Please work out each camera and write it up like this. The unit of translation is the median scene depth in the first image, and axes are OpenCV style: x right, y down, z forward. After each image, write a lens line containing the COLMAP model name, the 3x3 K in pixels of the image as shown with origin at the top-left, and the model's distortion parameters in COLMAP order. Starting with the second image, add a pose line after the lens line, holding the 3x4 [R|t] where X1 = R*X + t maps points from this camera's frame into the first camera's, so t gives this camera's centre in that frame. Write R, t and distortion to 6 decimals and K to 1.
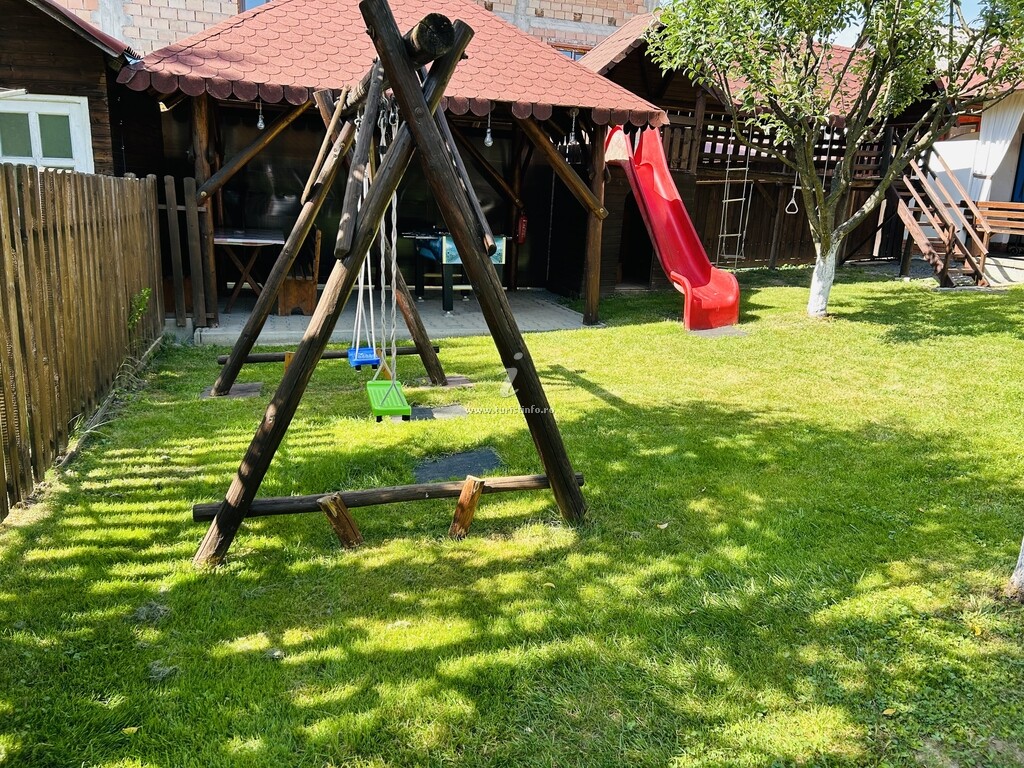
lens RADIAL K [[773.6, 0, 514.8], [0, 773.6, 385.4], [0, 0, 1]] dist [0.064469, -0.070847]
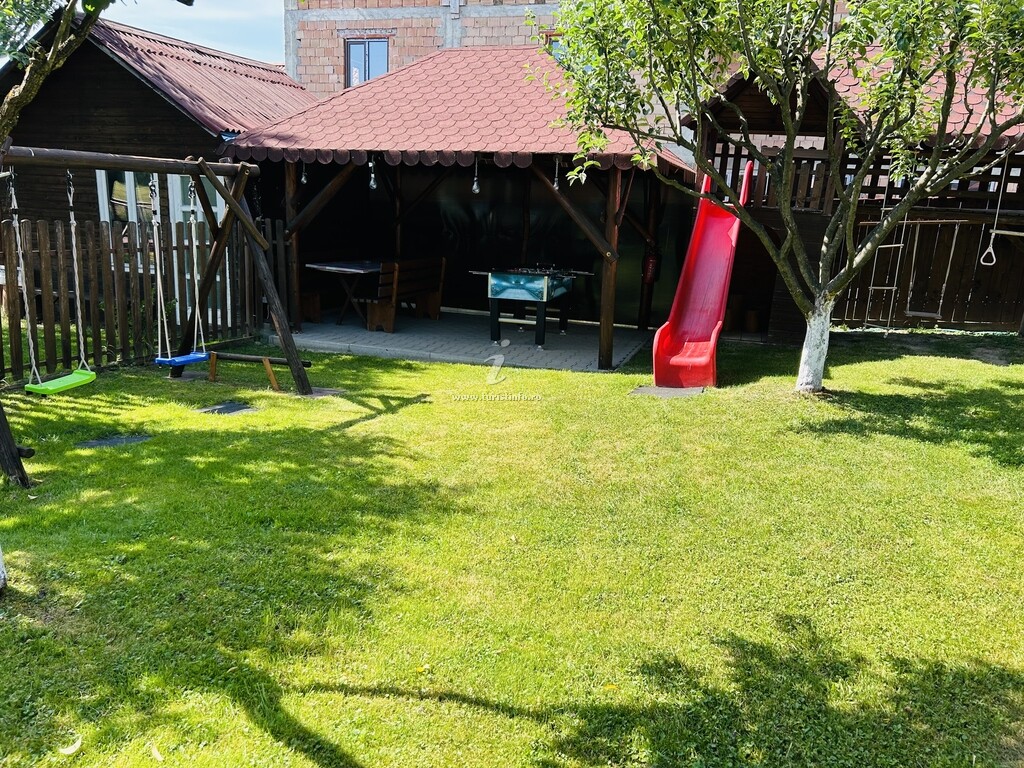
lens RADIAL K [[773.6, 0, 517.5], [0, 773.6, 385.3], [0, 0, 1]] dist [0.064469, -0.070847]
pose [[0.798728, 0.133709, -0.586648, 1.128692], [-0.154275, 0.987912, 0.015117, -0.107097], [0.581578, 0.078431, 0.809701, 0.278620]]
